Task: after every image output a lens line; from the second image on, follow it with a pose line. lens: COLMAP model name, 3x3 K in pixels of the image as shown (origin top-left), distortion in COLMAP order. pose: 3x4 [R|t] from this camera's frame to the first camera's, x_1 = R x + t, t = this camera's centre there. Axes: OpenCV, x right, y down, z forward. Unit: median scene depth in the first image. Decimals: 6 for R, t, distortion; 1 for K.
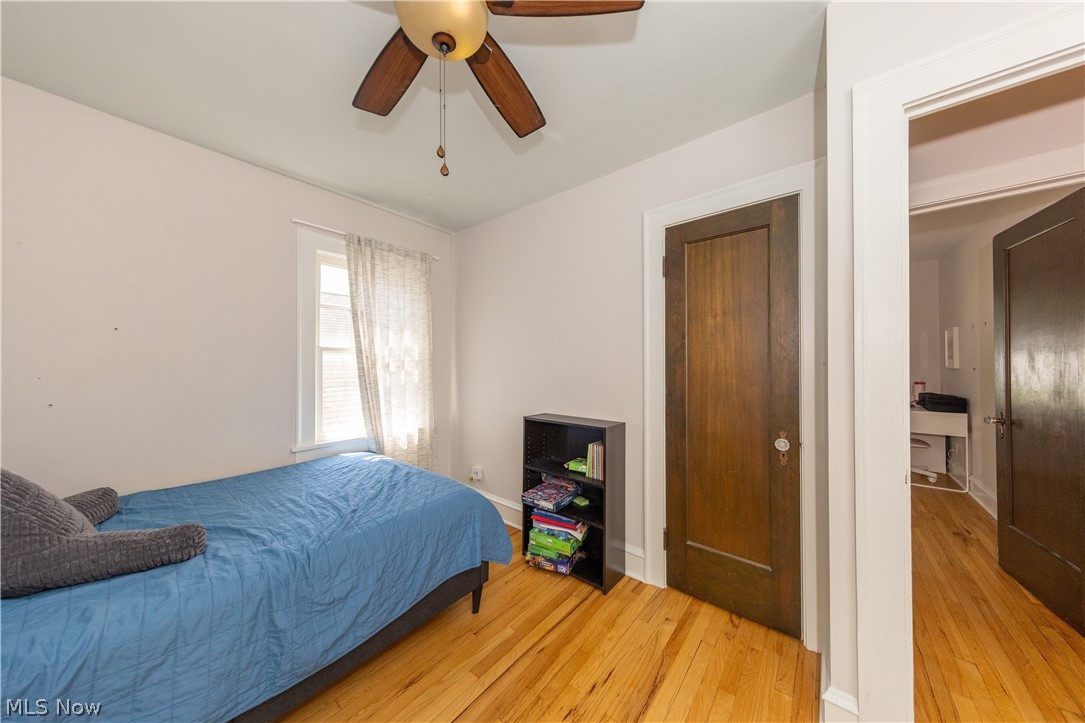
lens RADIAL K [[344.9, 0, 555.3], [0, 344.9, 358.9], [0, 0, 1]] dist [0.007885, -0.000009]
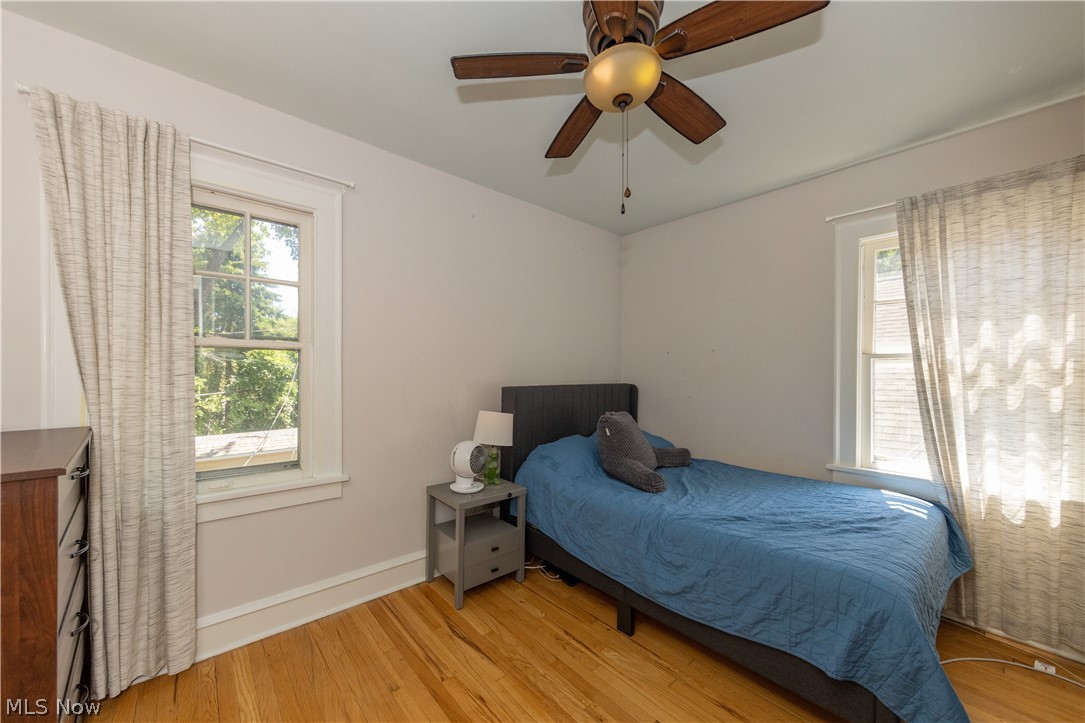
lens RADIAL K [[396.9, 0, 515.4], [0, 396.9, 375.4], [0, 0, 1]] dist [0.001424, 0.000054]
pose [[-0.218669, 0.005337, -0.975784, 0.422989], [0.009644, 0.999948, 0.003308, 0.004703], [0.975751, -0.008688, -0.218710, 0.371649]]
